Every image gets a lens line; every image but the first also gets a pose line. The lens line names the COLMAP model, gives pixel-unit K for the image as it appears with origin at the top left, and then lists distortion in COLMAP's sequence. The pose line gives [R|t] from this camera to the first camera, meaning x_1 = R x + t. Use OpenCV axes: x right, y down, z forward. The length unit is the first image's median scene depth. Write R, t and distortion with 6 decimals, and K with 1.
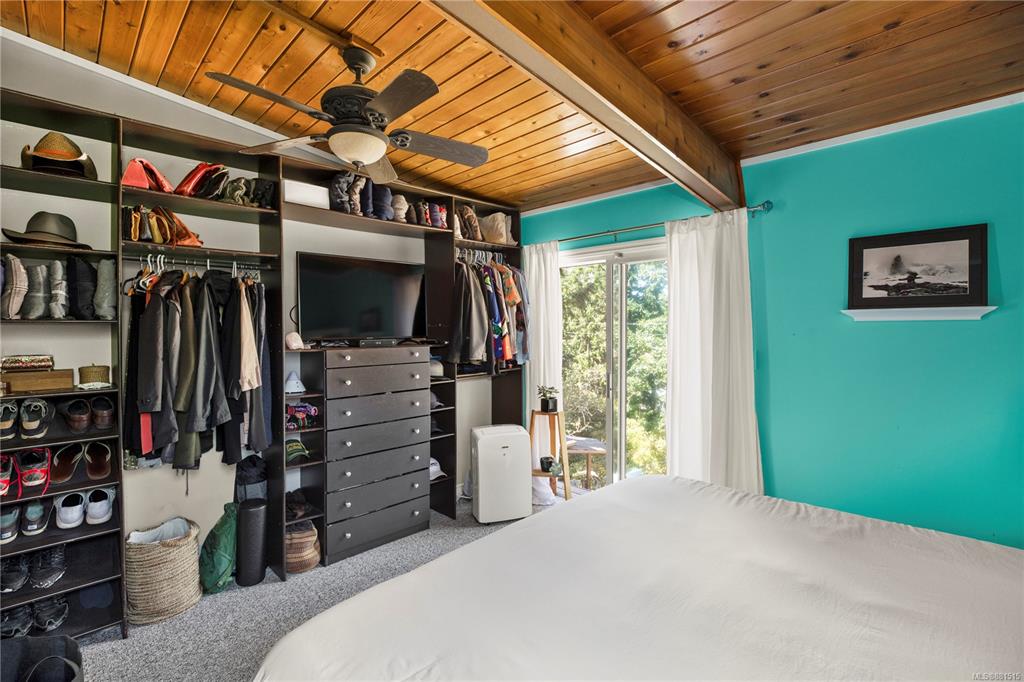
lens RADIAL K [[472.6, 0, 509.7], [0, 472.6, 331.8], [0, 0, 1]] dist [-0.003060, 0.000277]
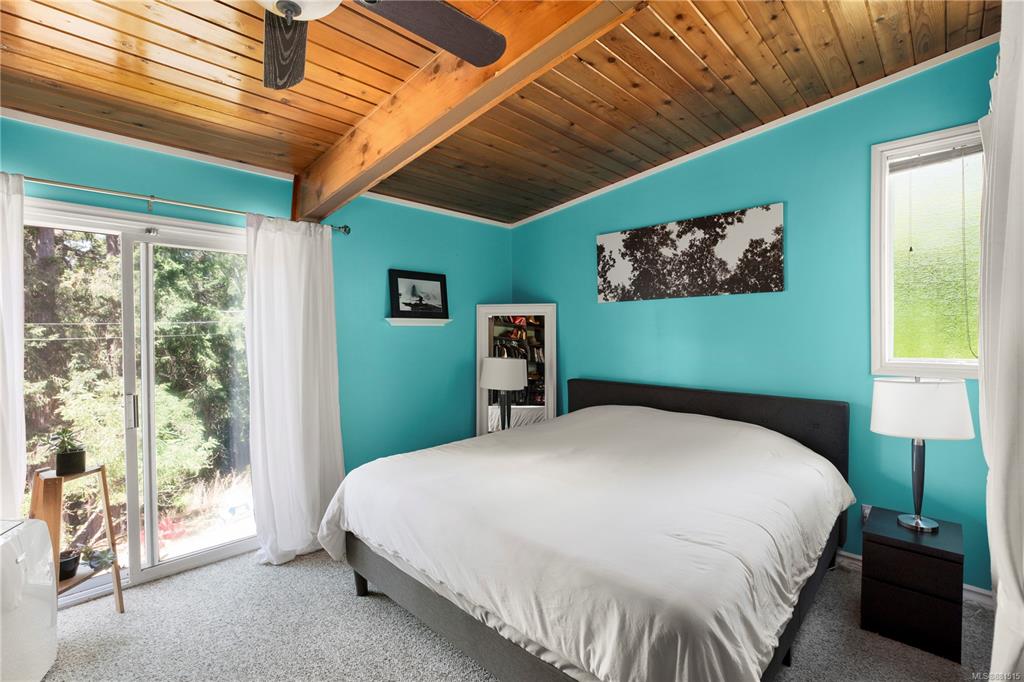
lens RADIAL K [[472.6, 0, 513.2], [0, 472.6, 344.1], [0, 0, 1]] dist [-0.003060, 0.000277]
pose [[-0.037918, -0.024583, 0.998978, -0.795219], [0.015865, 0.999557, 0.025199, 0.003065], [-0.999155, 0.016805, -0.037511, 0.719867]]
